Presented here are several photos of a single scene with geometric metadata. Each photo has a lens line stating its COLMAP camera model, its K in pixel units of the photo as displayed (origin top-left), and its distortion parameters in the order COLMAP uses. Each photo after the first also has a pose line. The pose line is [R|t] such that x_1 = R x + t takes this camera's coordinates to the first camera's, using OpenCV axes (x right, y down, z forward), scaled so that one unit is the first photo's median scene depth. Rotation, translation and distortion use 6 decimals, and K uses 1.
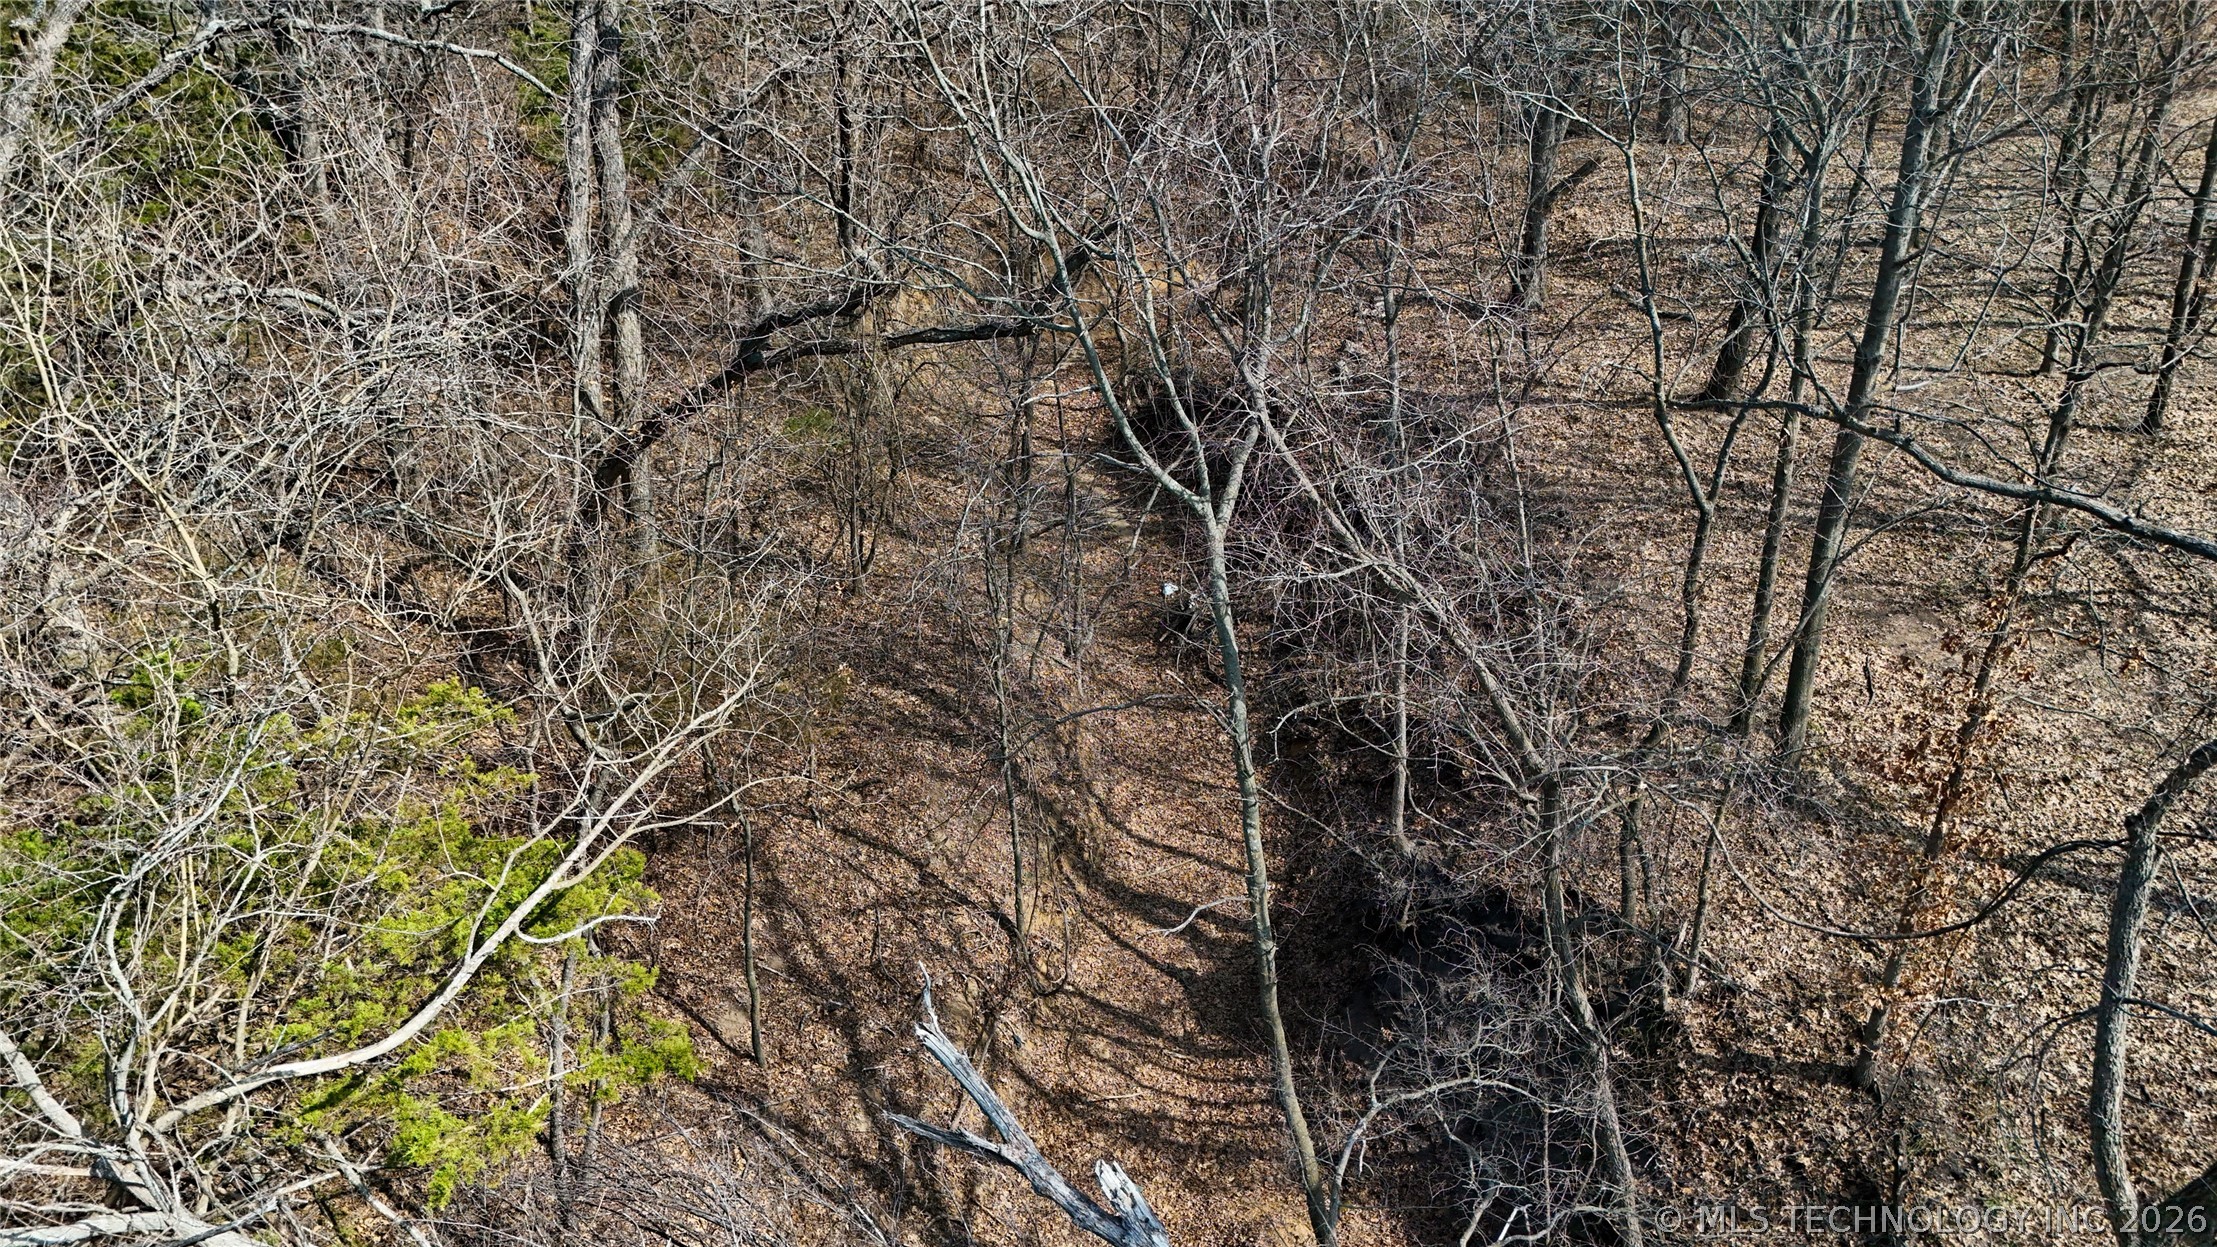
lens RADIAL K [[1627.6, 0, 1112.3], [0, 1627.6, 630.2], [0, 0, 1]] dist [0.081276, -0.082123]
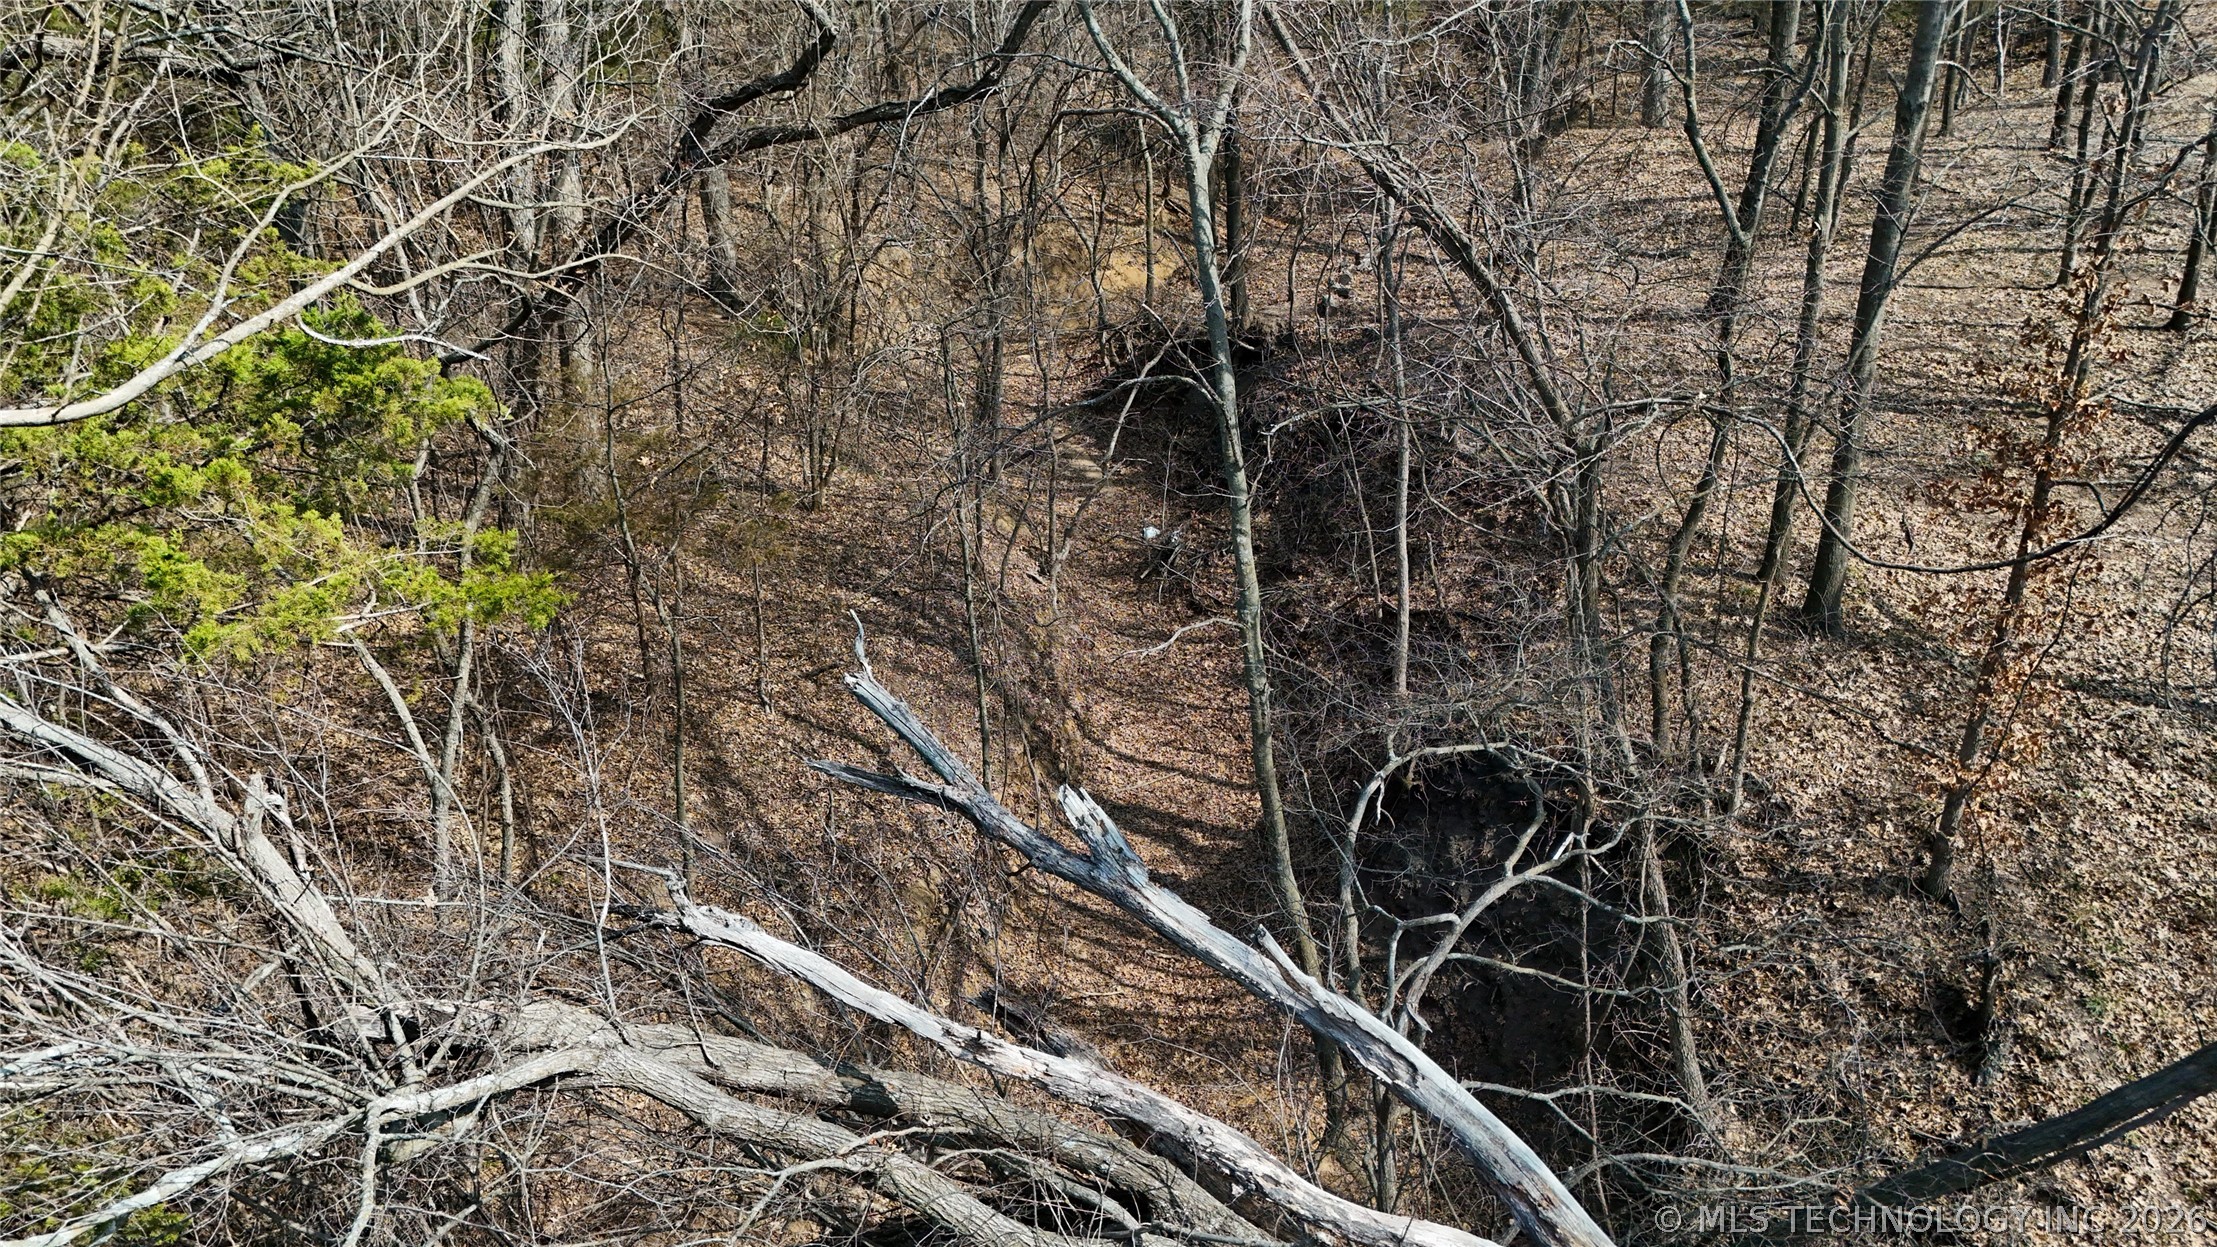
lens RADIAL K [[1627.6, 0, 1112.3], [0, 1627.6, 630.2], [0, 0, 1]] dist [0.081276, -0.082123]
pose [[0.999938, -0.004965, 0.009932, 0.005189], [0.005639, 0.997605, -0.068943, 0.172093], [-0.009566, 0.068995, 0.997571, 0.101954]]
